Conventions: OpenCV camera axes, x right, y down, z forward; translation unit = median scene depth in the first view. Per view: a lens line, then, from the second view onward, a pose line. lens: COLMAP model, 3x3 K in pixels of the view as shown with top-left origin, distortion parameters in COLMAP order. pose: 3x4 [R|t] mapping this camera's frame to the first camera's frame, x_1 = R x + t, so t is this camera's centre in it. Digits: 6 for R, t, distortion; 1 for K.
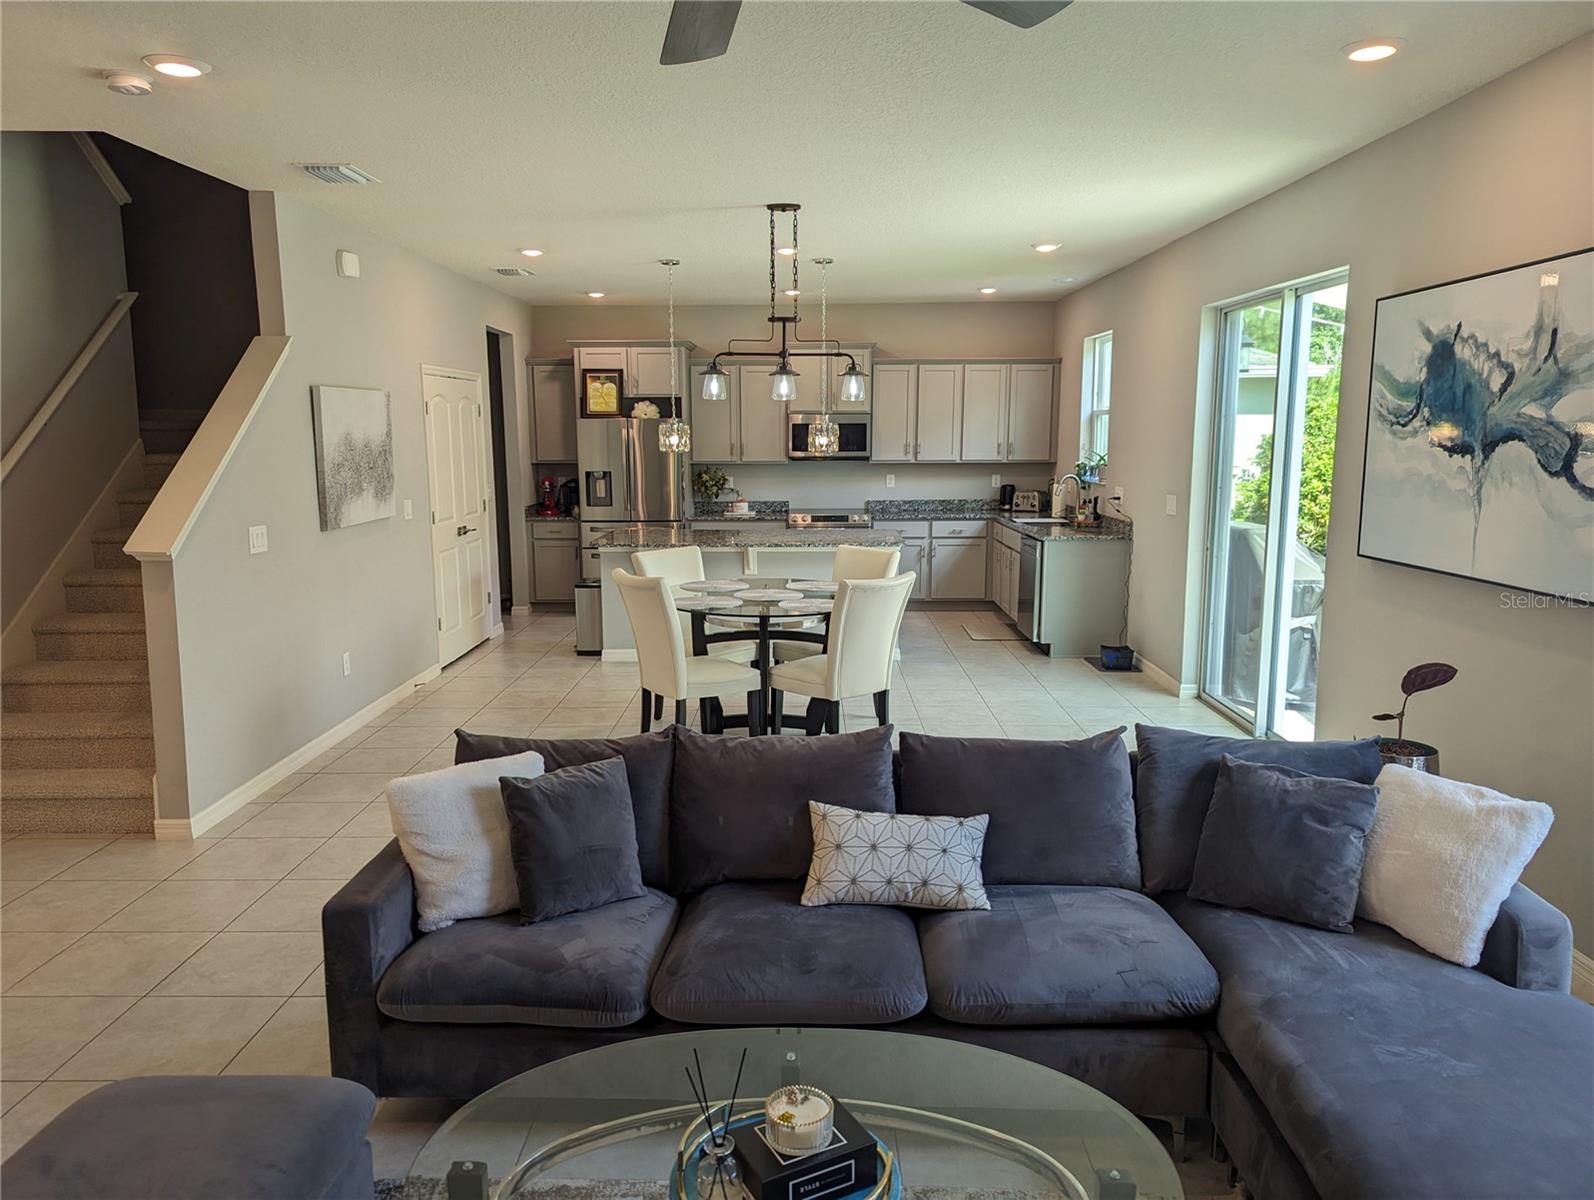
lens RADIAL K [[1131.8, 0, 785.6], [0, 1131.8, 609.6], [0, 0, 1]] dist [0.076991, -0.016569]
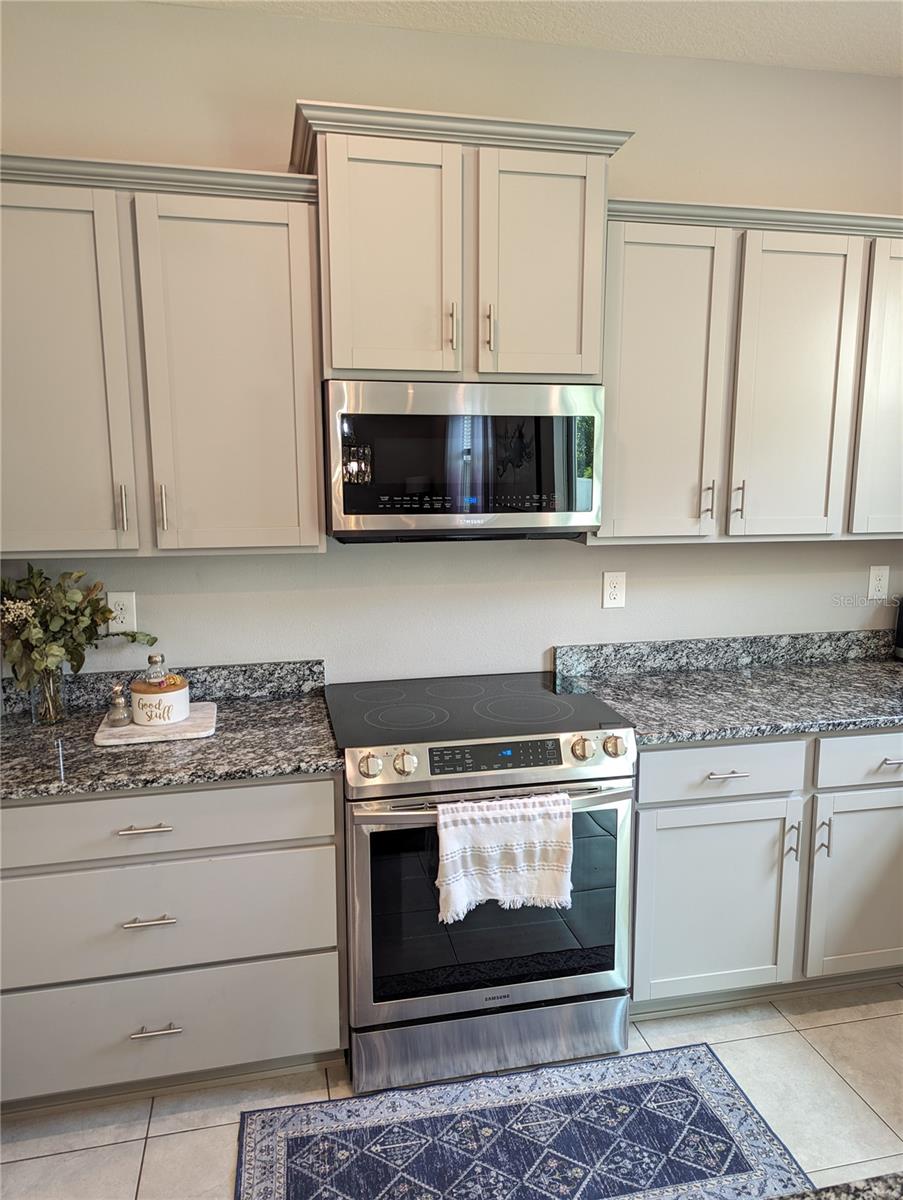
lens RADIAL K [[836.7, 0, 446.3], [0, 836.7, 587.0], [0, 0, 1]] dist [0.036087, 0.000976]
pose [[0.971525, -0.034025, 0.234483, -0.018970], [0.037439, 0.999248, -0.010121, -0.120885], [-0.233962, 0.018612, 0.972068, 0.810091]]
